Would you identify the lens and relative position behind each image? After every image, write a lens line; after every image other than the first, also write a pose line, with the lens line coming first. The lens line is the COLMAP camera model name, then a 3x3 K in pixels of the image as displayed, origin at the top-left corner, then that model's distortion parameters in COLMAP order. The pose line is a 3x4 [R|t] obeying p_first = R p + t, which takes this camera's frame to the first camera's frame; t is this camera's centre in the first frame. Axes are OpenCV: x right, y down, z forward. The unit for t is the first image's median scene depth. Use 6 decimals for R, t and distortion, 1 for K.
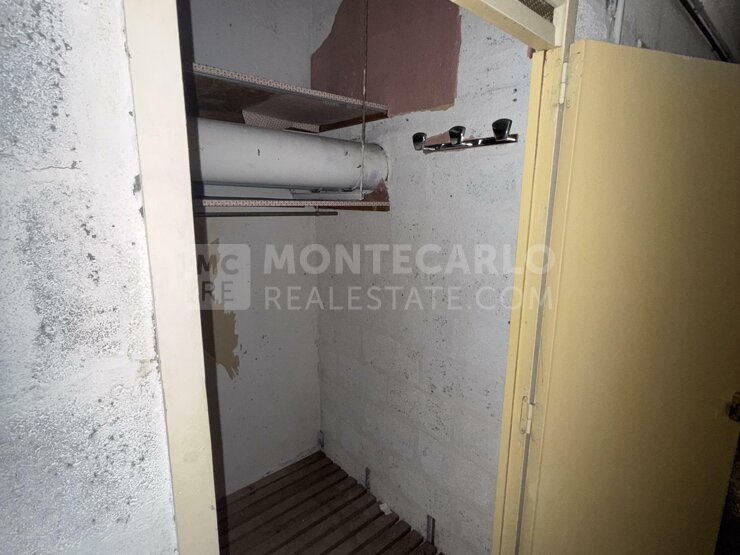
lens RADIAL K [[393.2, 0, 370.4], [0, 393.2, 275.5], [0, 0, 1]] dist [-0.006557, 0.004790]
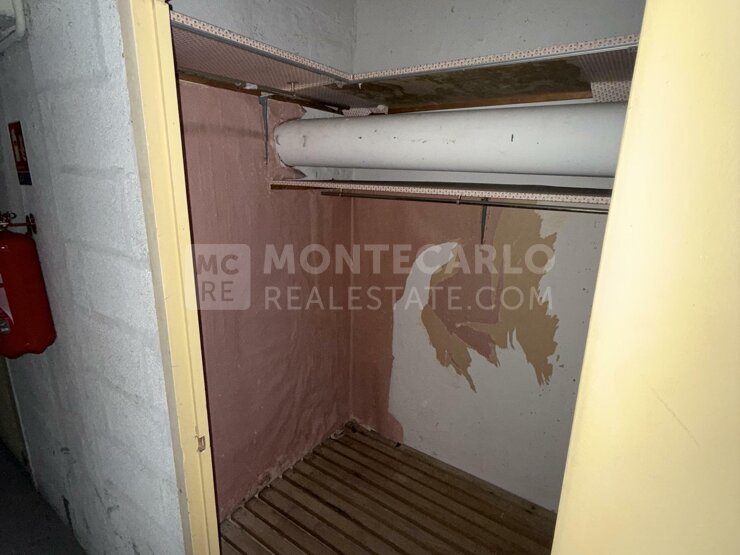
lens RADIAL K [[393.2, 0, 374.4], [0, 393.2, 282.4], [0, 0, 1]] dist [-0.006557, 0.004790]
pose [[0.238054, 0.246343, -0.939492, 0.409936], [-0.215460, 0.956593, 0.196232, -0.074342], [0.947052, 0.155709, 0.280798, 0.368150]]
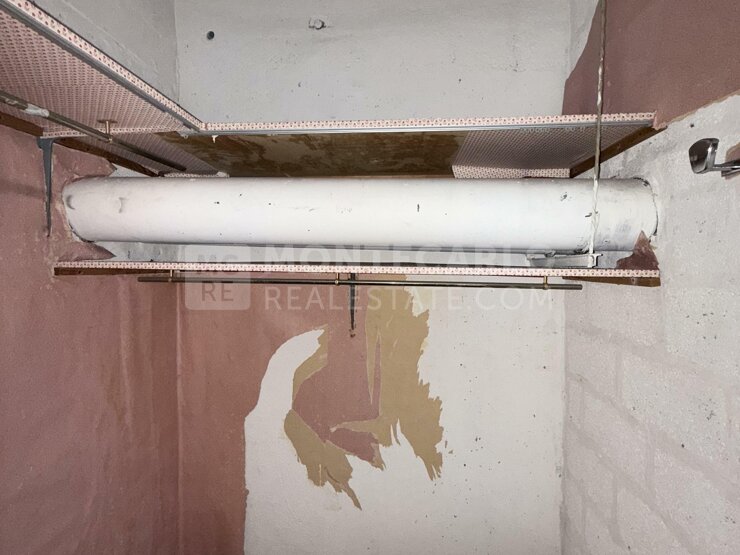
lens RADIAL K [[393.2, 0, 374.5], [0, 393.2, 274.8], [0, 0, 1]] dist [-0.006557, 0.004790]
pose [[0.680103, 0.015884, -0.732945, 0.182134], [-0.146691, 0.982496, -0.114823, -0.053392], [0.718291, 0.185607, 0.670528, 0.313249]]
